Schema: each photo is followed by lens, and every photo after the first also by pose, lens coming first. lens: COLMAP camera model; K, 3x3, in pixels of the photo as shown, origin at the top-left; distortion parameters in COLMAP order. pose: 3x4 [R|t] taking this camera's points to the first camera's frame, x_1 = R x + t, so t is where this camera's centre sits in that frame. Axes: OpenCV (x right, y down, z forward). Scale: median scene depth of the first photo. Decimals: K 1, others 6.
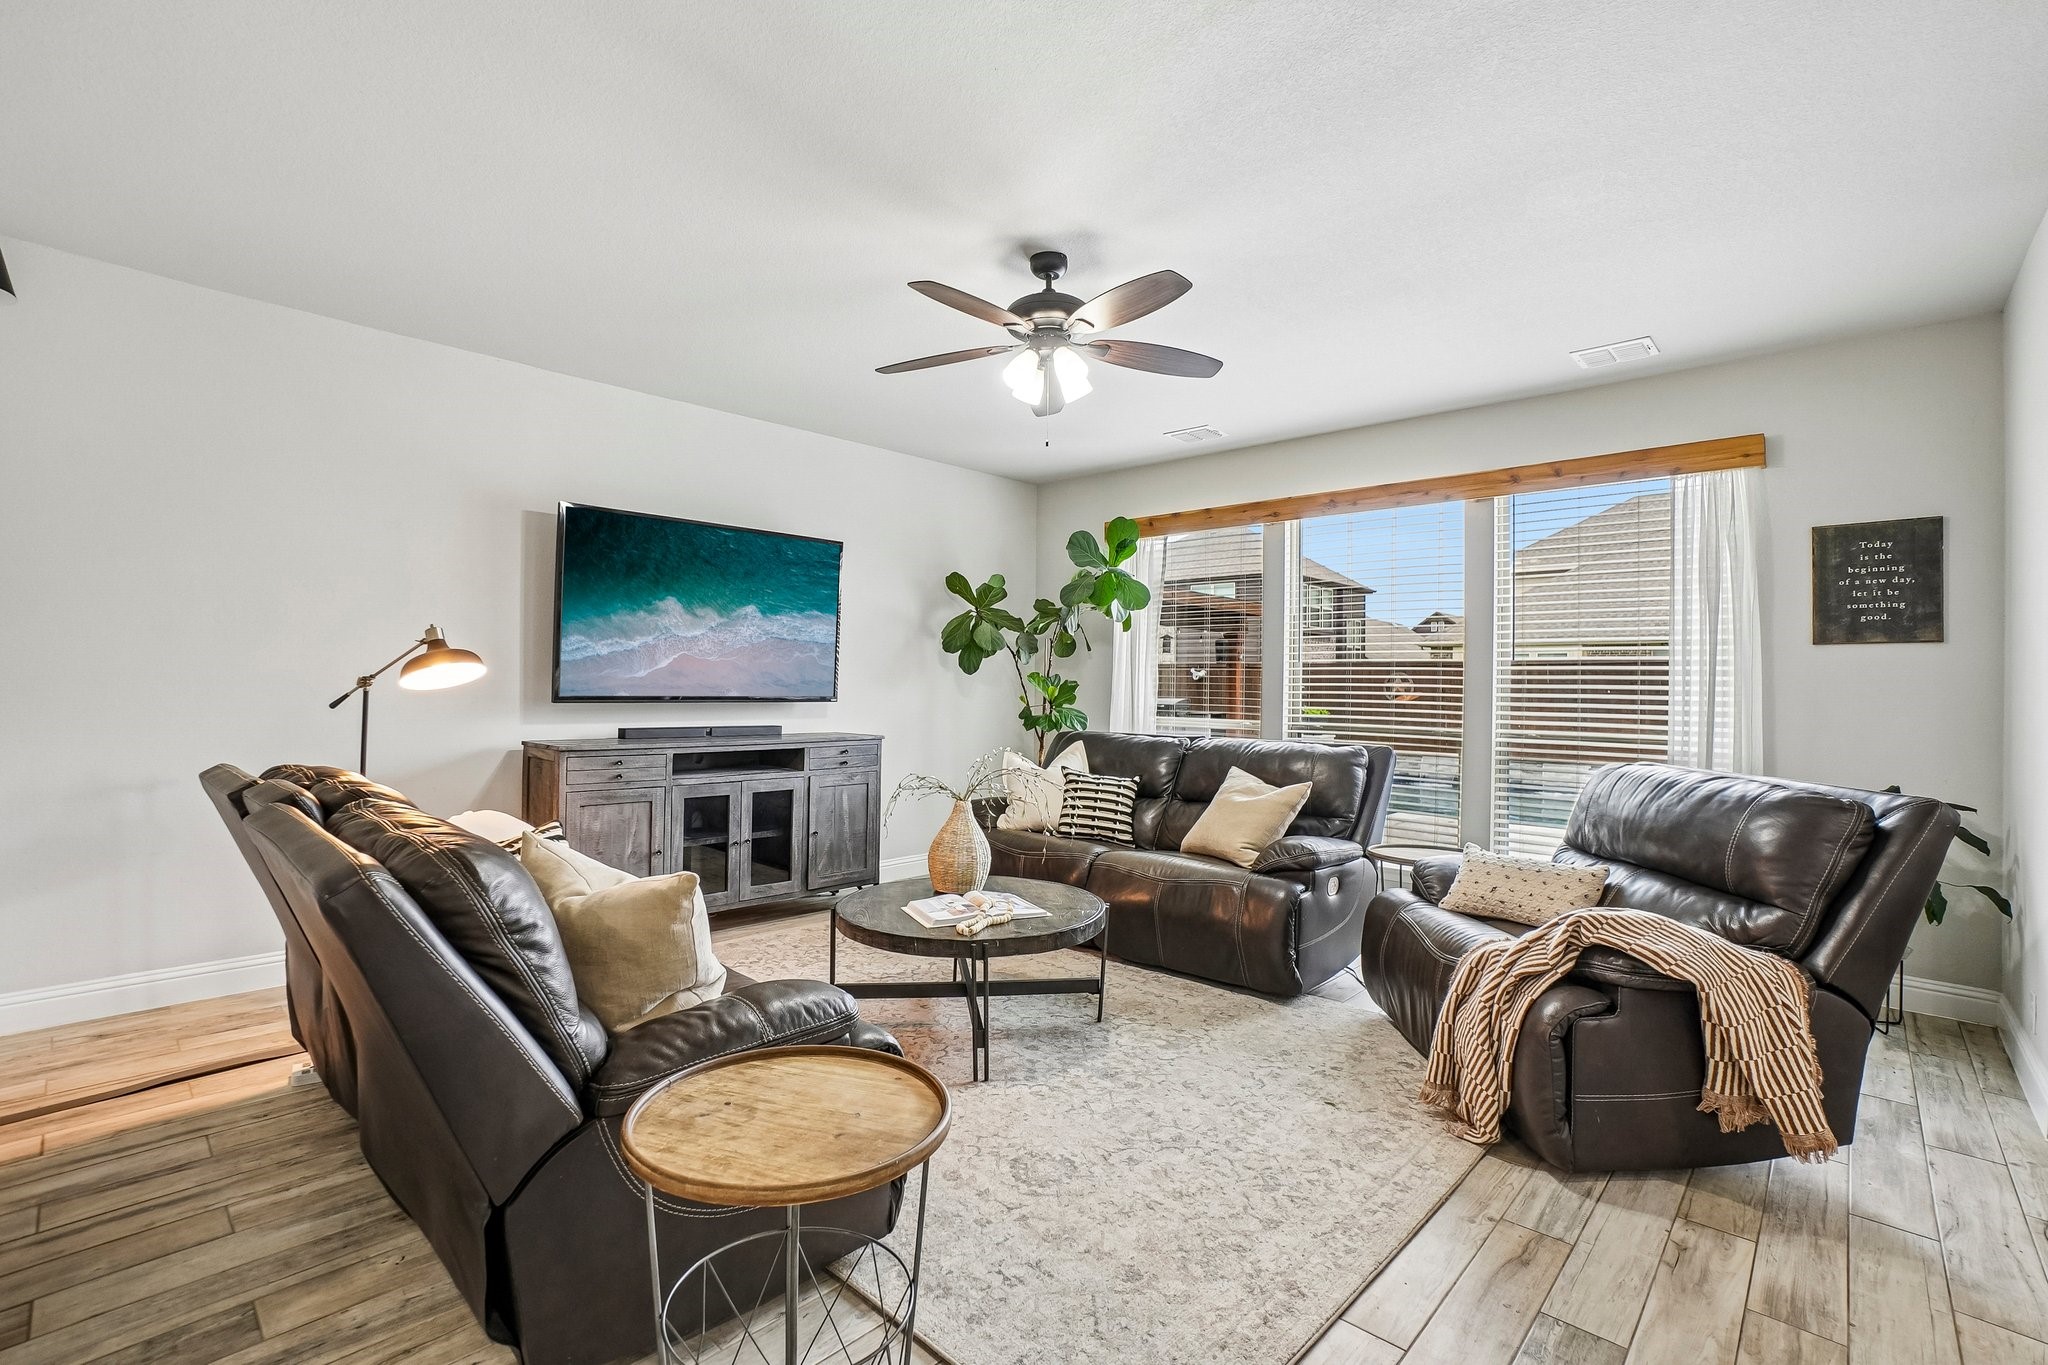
lens RADIAL K [[908.0, 0, 971.1], [0, 908.0, 679.4], [0, 0, 1]] dist [-0.057944, 0.020380]
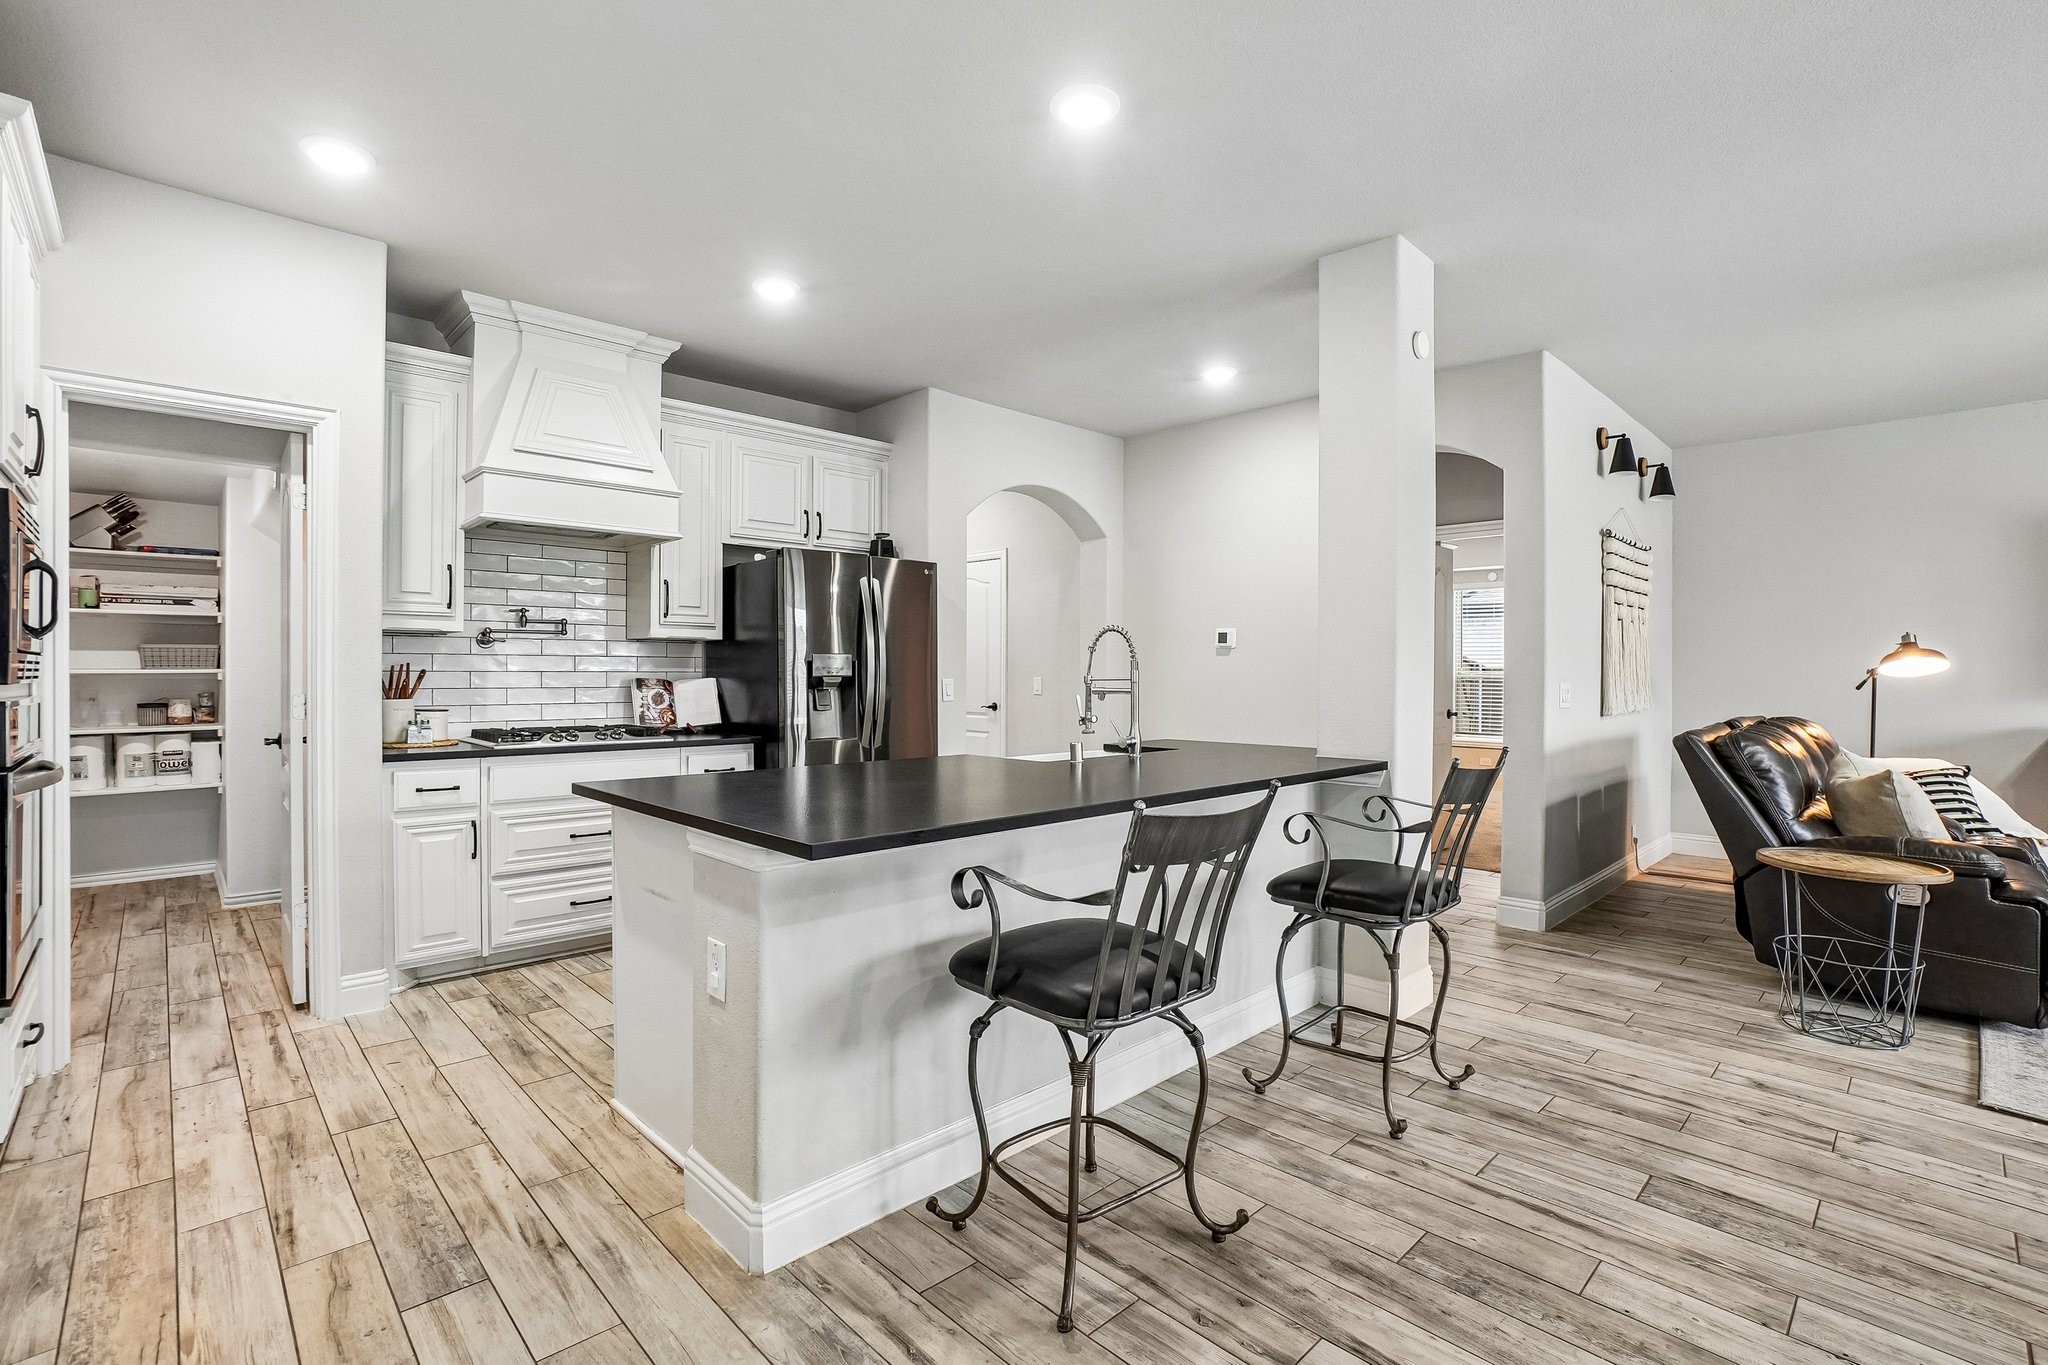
lens RADIAL K [[968.9, 0, 982.7], [0, 968.9, 675.4], [0, 0, 1]] dist [-0.066647, 0.026859]
pose [[-0.034629, -0.009466, -0.999355, 0.965727], [0.001101, 0.999954, -0.009510, 0.022450], [0.999400, -0.001430, -0.034617, -0.461193]]
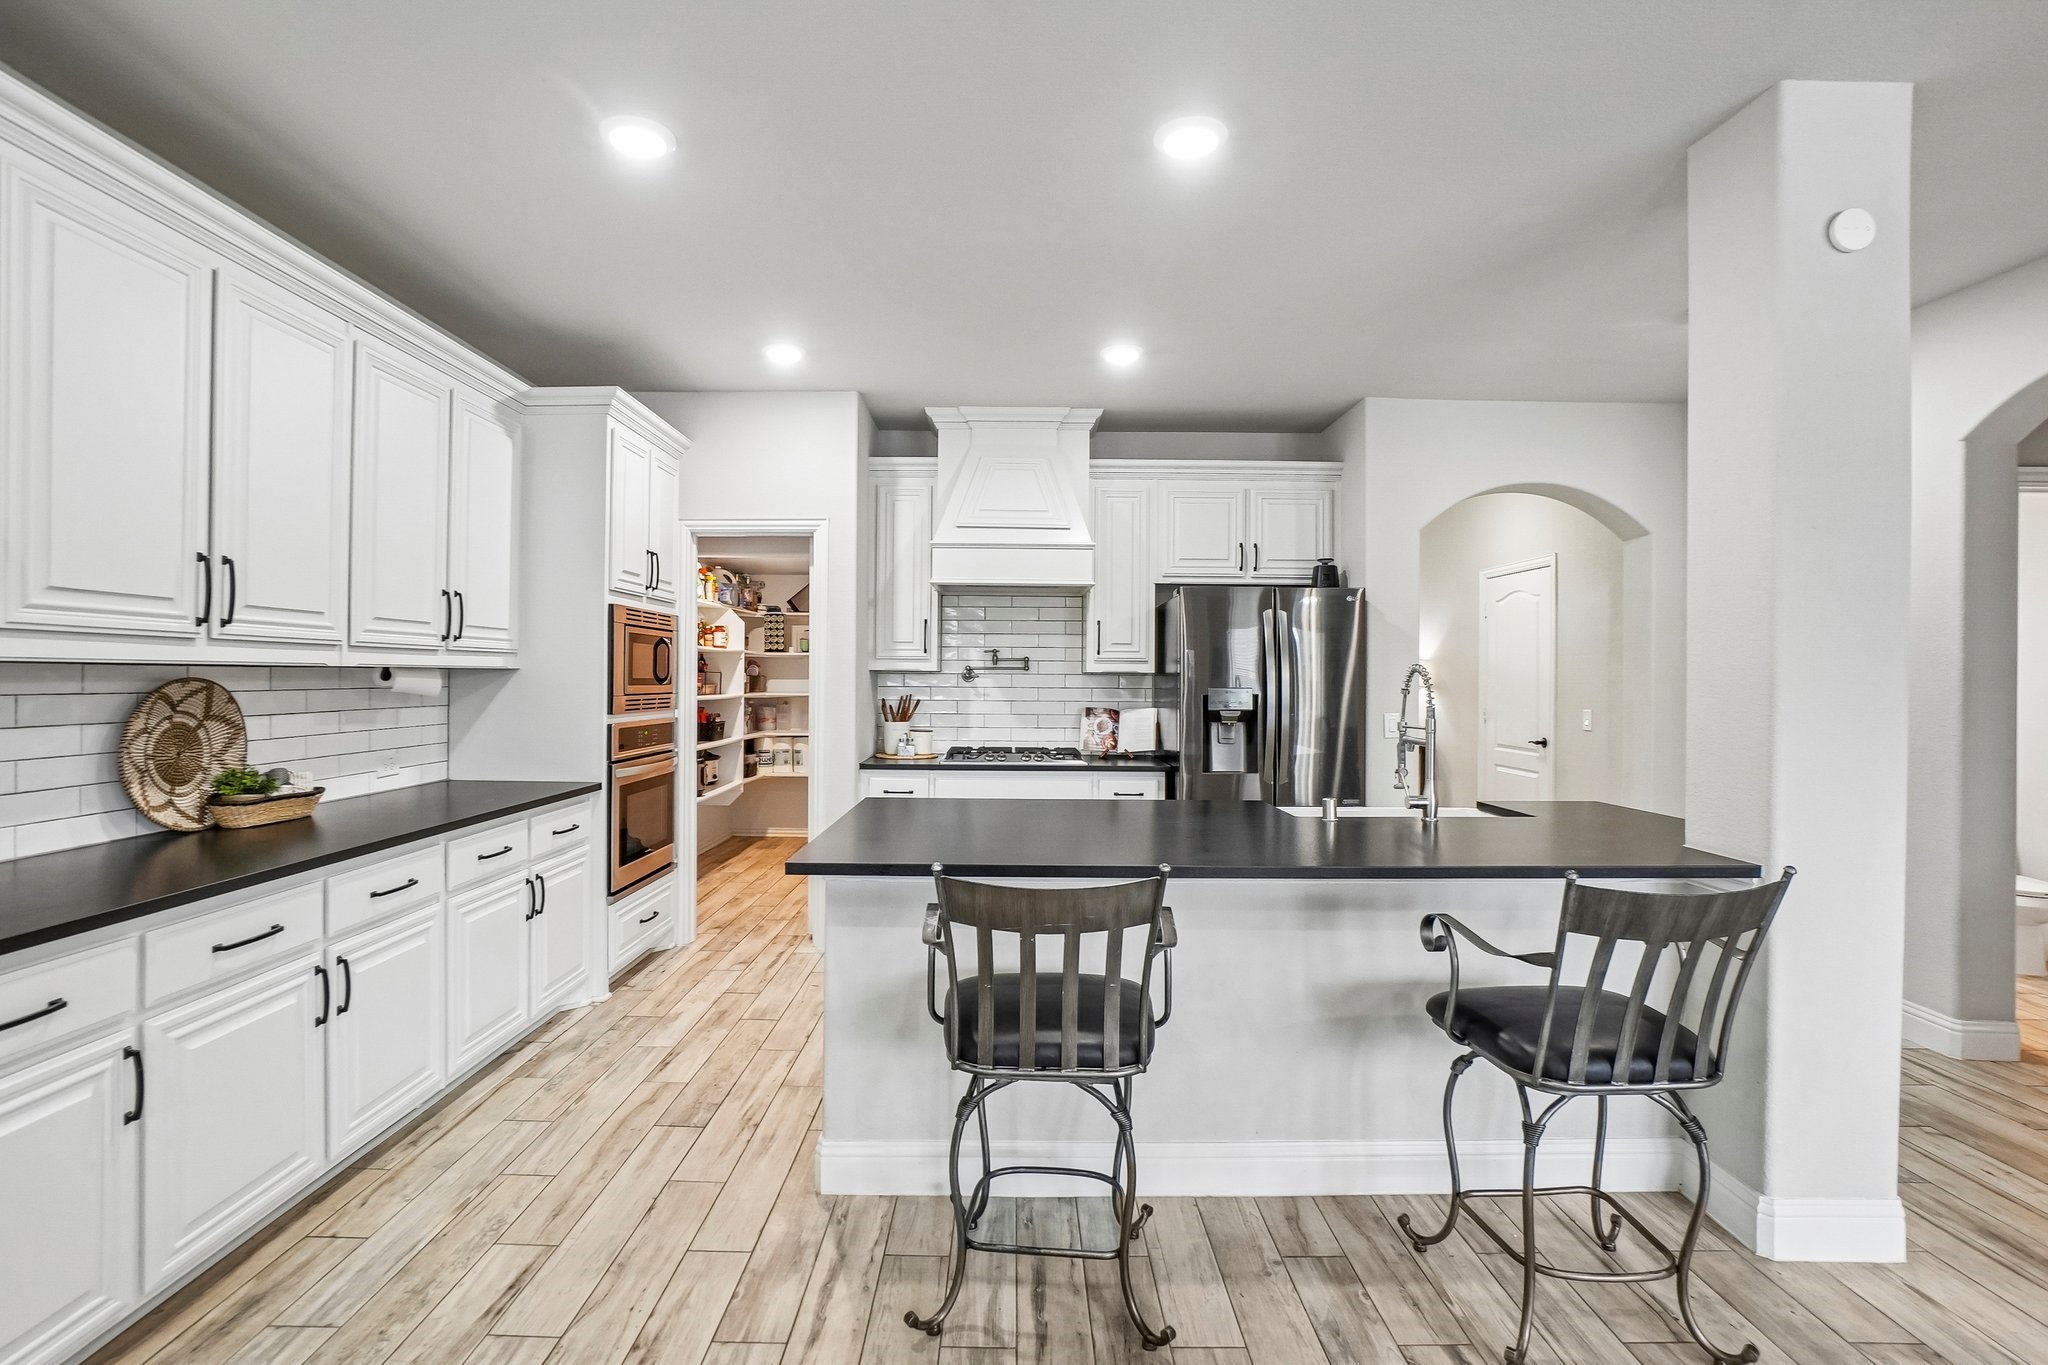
lens RADIAL K [[968.9, 0, 982.7], [0, 968.9, 675.4], [0, 0, 1]] dist [-0.066647, 0.026859]
pose [[-0.730334, -0.015946, -0.682905, 0.799160], [-0.009575, 0.999868, -0.013107, -0.019714], [0.683024, -0.003034, -0.730390, 0.065002]]
